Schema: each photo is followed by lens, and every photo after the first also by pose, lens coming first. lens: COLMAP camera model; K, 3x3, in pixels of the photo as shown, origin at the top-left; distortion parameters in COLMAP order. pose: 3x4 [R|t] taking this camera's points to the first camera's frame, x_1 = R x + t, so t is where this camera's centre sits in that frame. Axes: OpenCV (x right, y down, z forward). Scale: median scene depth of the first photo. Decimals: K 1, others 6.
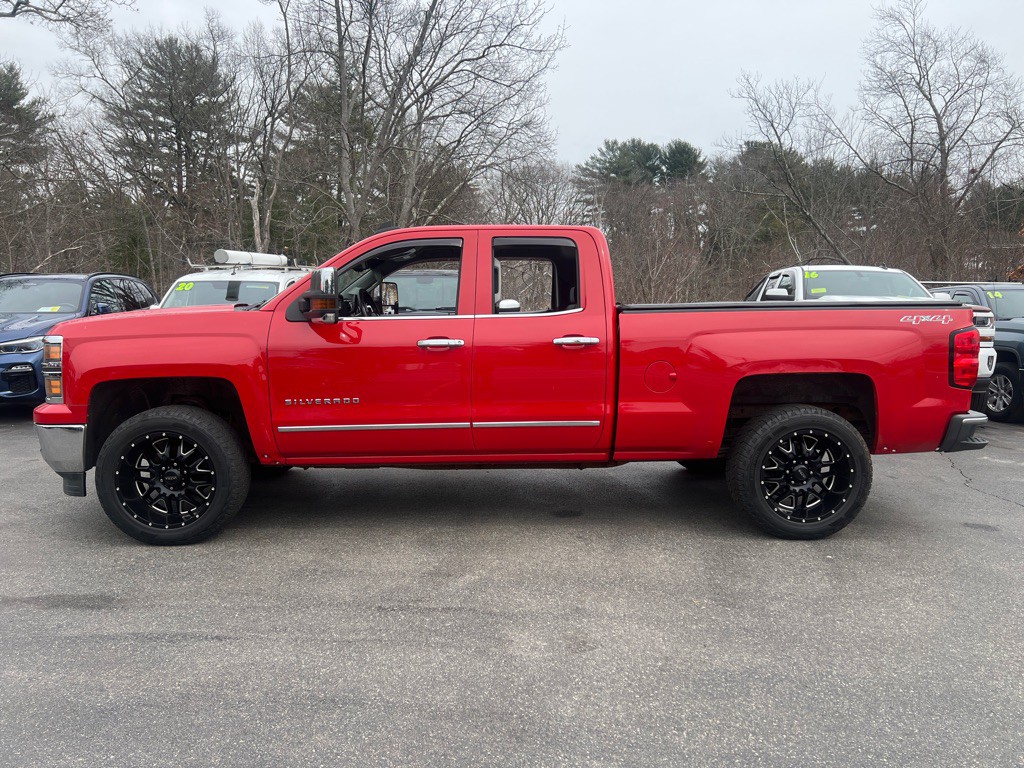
lens RADIAL K [[757.2, 0, 514.6], [0, 757.2, 389.8], [0, 0, 1]] dist [0.060011, -0.066675]
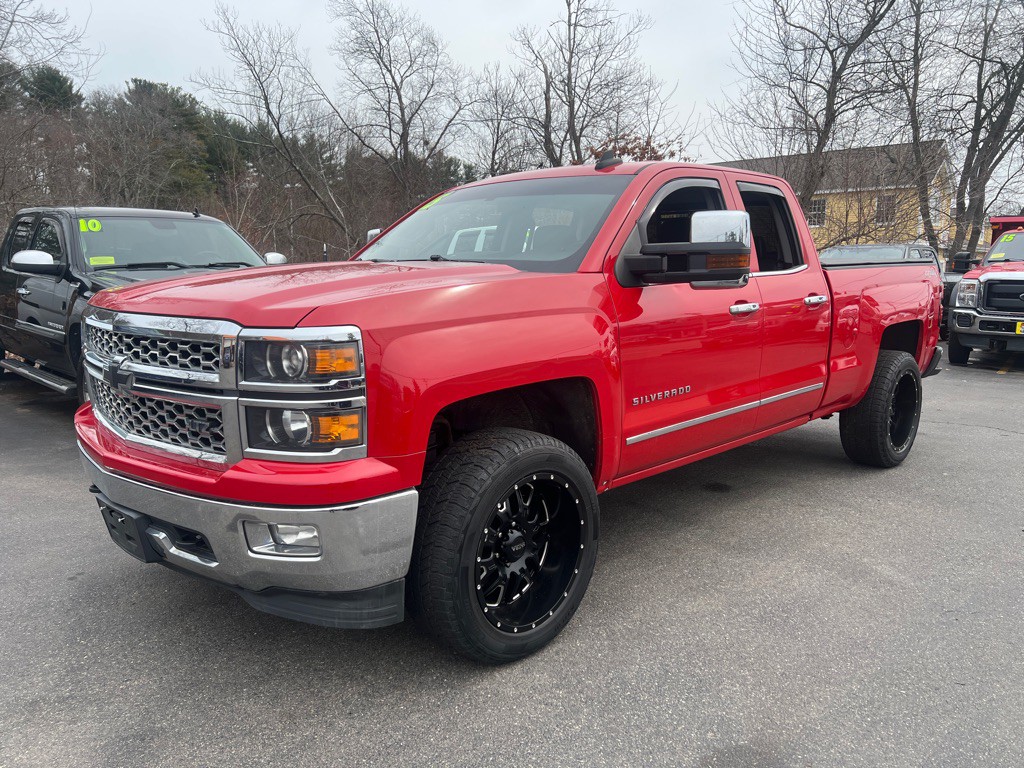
lens RADIAL K [[757.2, 0, 514.6], [0, 757.2, 389.8], [0, 0, 1]] dist [0.060011, -0.066675]
pose [[0.738120, -0.111862, 0.665332, -0.827962], [0.072806, 0.993607, 0.086283, -0.062307], [-0.670730, -0.015247, 0.741545, 0.541215]]
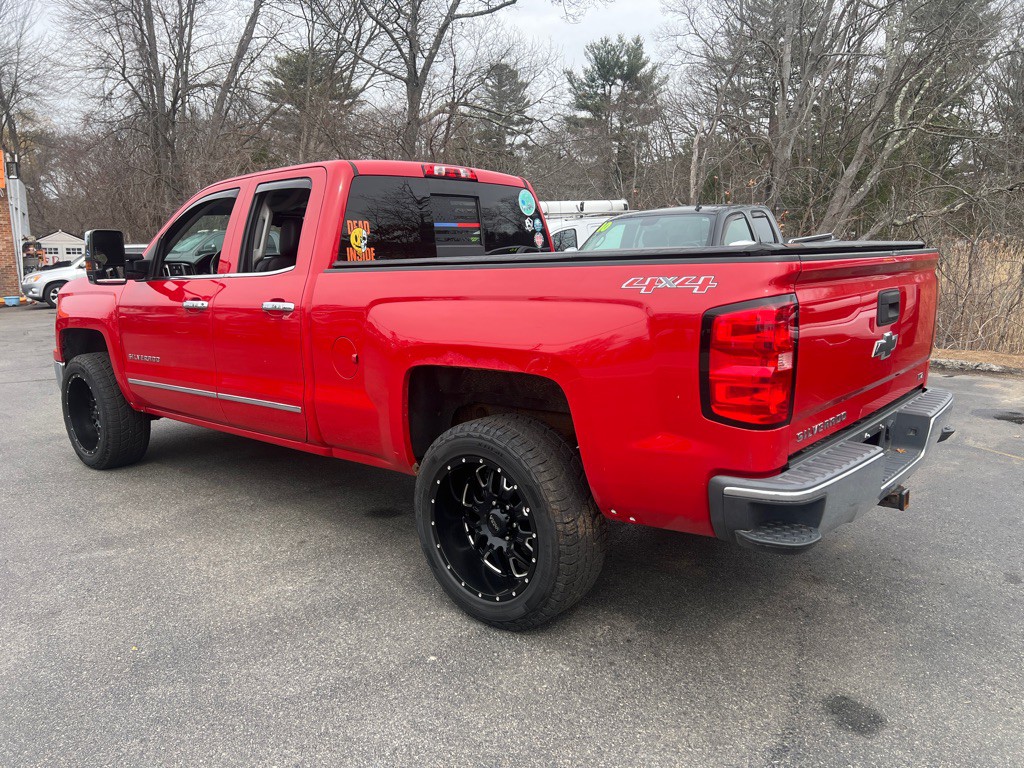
lens RADIAL K [[763.0, 0, 507.5], [0, 763.0, 386.9], [0, 0, 1]] dist [0.060714, -0.069286]
pose [[0.732953, 0.096413, -0.673412, 0.822665], [-0.048816, 0.994808, 0.089295, -0.064326], [0.678525, -0.032575, 0.733854, 0.547713]]
